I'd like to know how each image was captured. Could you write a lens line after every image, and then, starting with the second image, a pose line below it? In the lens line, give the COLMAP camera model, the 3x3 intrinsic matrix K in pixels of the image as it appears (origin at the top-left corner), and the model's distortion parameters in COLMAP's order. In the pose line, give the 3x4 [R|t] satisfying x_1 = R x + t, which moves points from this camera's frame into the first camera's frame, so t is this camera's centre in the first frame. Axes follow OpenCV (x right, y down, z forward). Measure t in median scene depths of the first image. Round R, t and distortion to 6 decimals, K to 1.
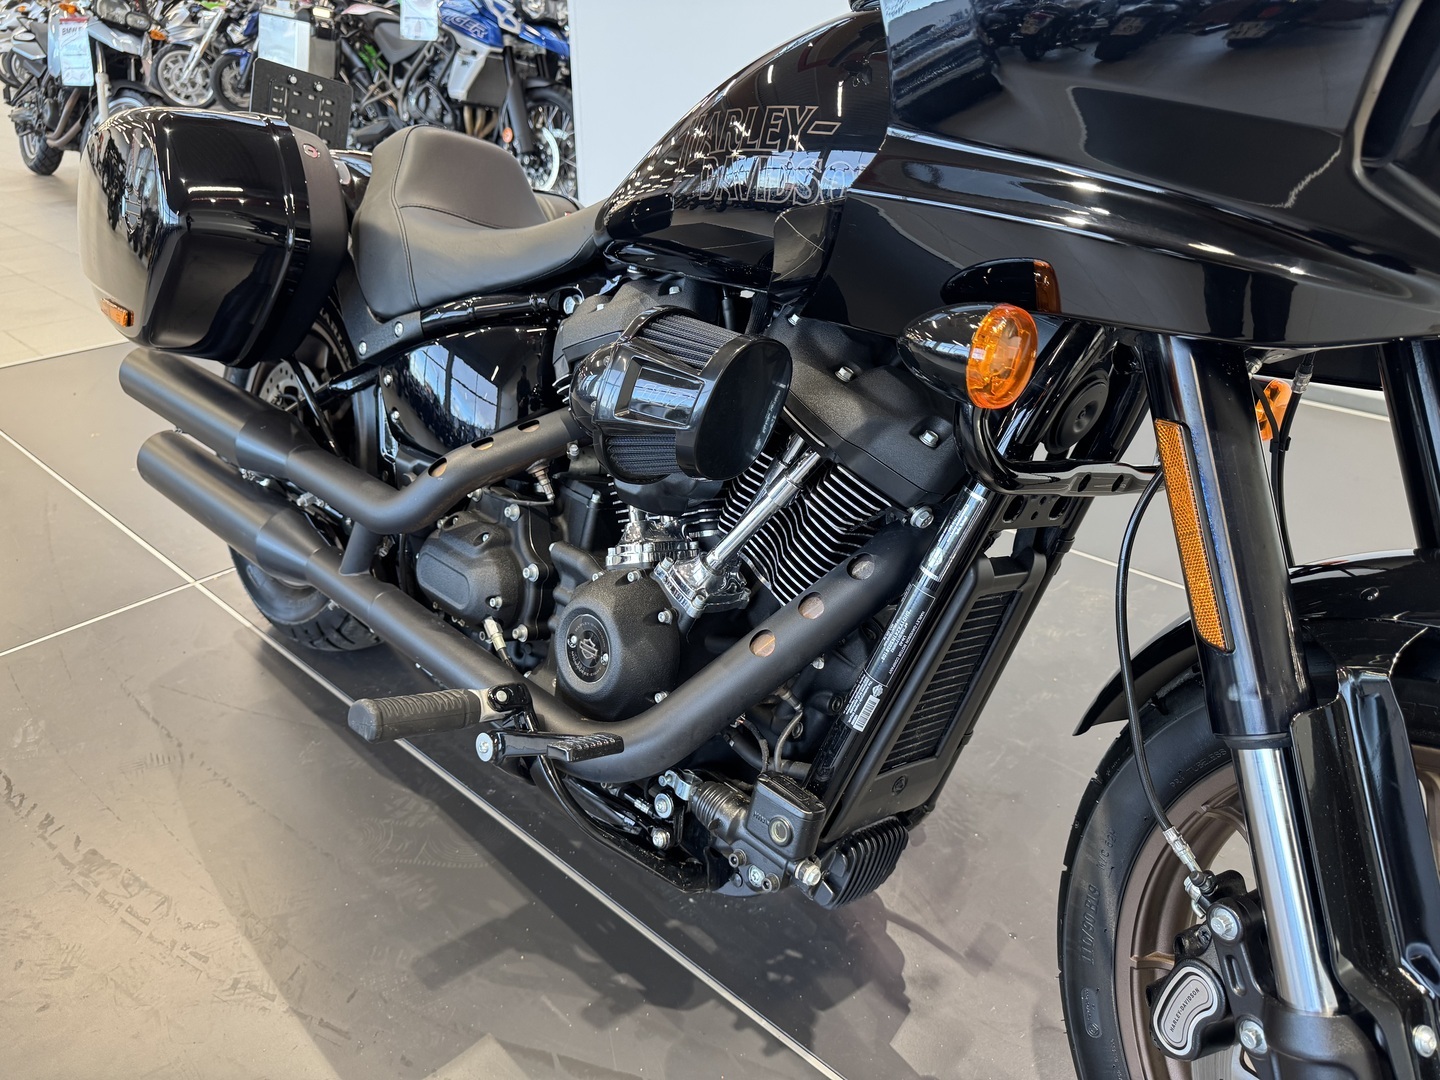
lens RADIAL K [[1049.0, 0, 712.3], [0, 1049.0, 540.8], [0, 0, 1]] dist [-0.011874, 0.002784]
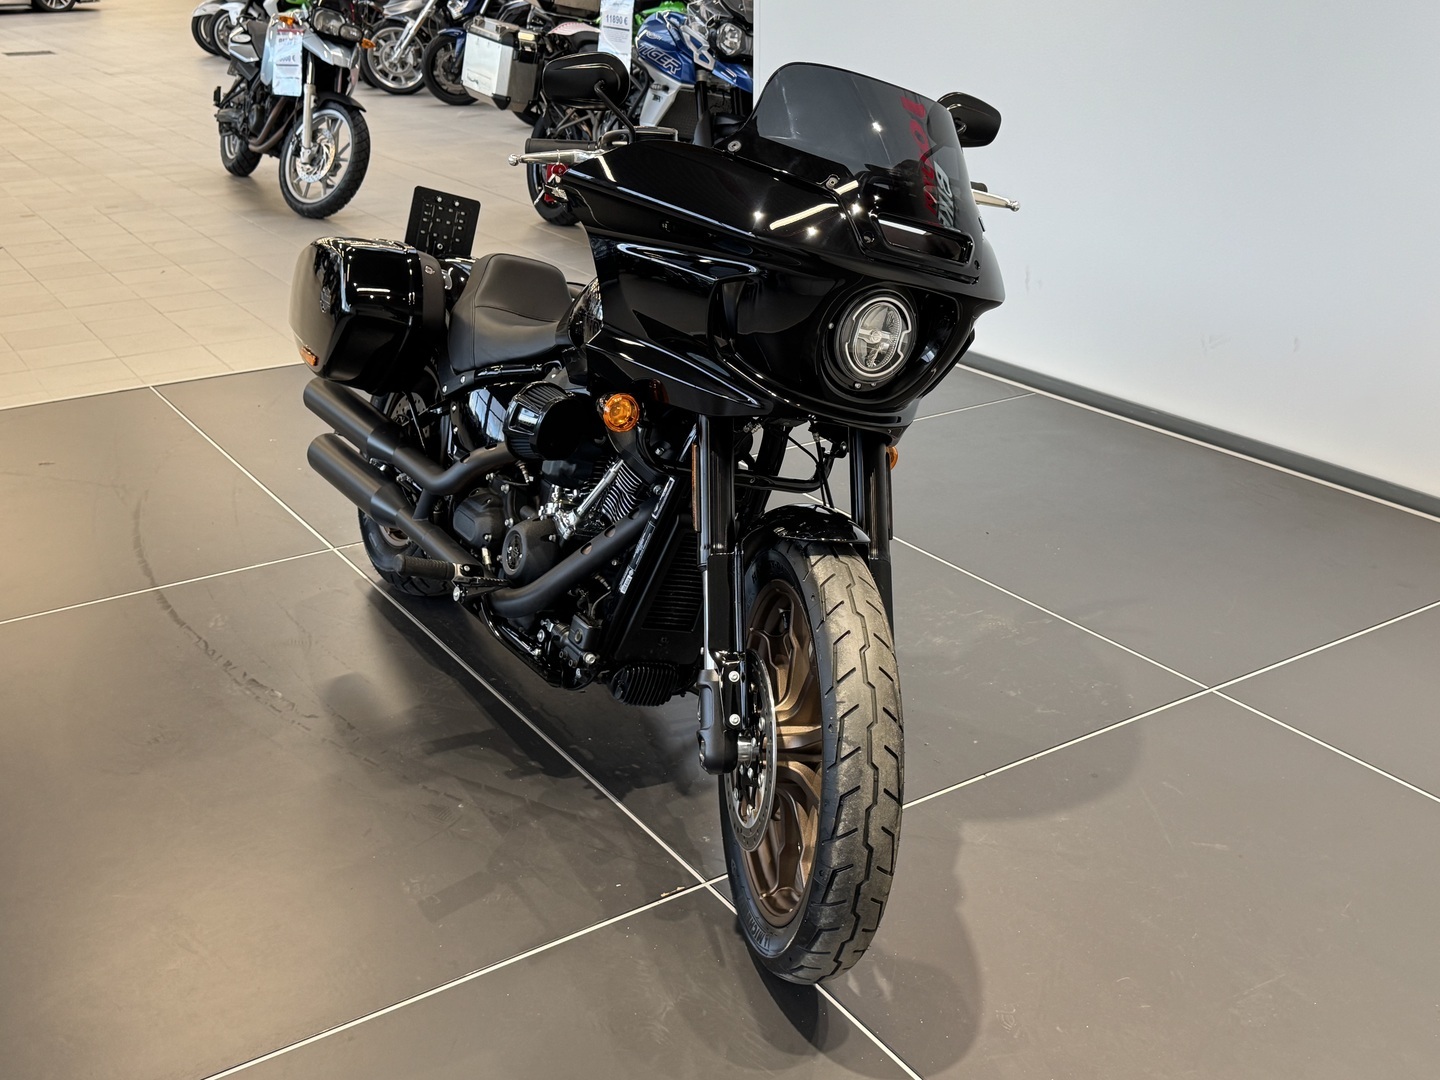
lens RADIAL K [[1548.8, 0, 722.7], [0, 1548.8, 544.9], [0, 0, 1]] dist [0.032890, 0.000000]
pose [[0.970648, 0.088311, -0.223705, 0.582261], [-0.107034, 0.991573, -0.072981, 0.168354], [0.215374, 0.094783, 0.971921, -1.108343]]
